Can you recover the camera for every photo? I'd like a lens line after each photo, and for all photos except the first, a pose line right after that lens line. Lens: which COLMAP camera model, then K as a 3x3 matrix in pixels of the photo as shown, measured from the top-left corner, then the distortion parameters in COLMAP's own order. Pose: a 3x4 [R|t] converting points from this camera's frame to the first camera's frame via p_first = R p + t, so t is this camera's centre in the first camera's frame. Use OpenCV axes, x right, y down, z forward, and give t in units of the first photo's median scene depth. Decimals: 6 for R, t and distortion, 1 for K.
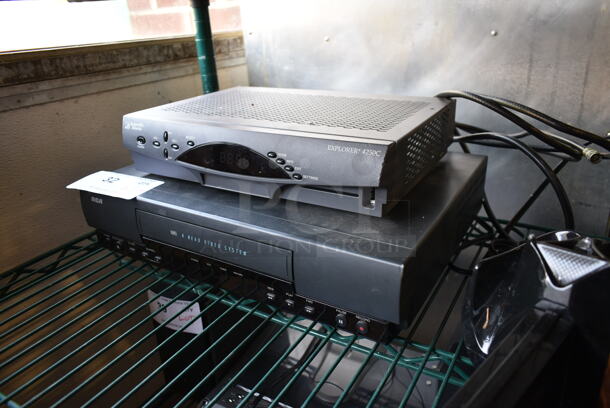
lens RADIAL K [[471.2, 0, 294.9], [0, 471.2, 205.0], [0, 0, 1]] dist [-0.013767, 0.015115]
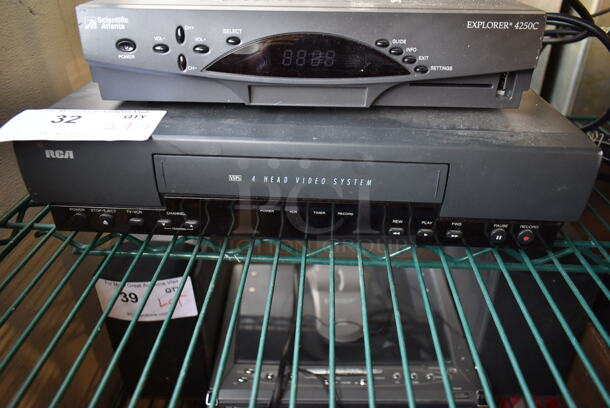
lens RADIAL K [[471.2, 0, 308.4], [0, 471.2, 202.4], [0, 0, 1]] dist [-0.013767, 0.015115]
pose [[0.873597, -0.204651, 0.441527, -0.430675], [0.147422, 0.975937, 0.160666, 0.000238], [-0.463783, -0.075266, 0.882746, 0.321080]]
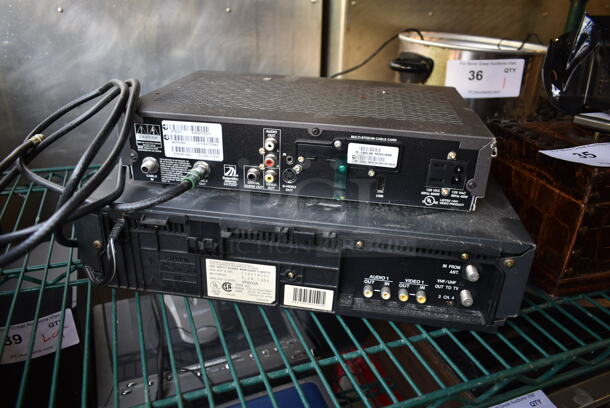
lens RADIAL K [[471.2, 0, 302.9], [0, 471.2, 203.4], [0, 0, 1]] dist [-0.013767, 0.015115]
pose [[0.607442, -0.267780, 0.747869, -0.680910], [0.239370, 0.959412, 0.149100, -0.010878], [-0.757440, 0.088447, 0.646886, 0.098409]]
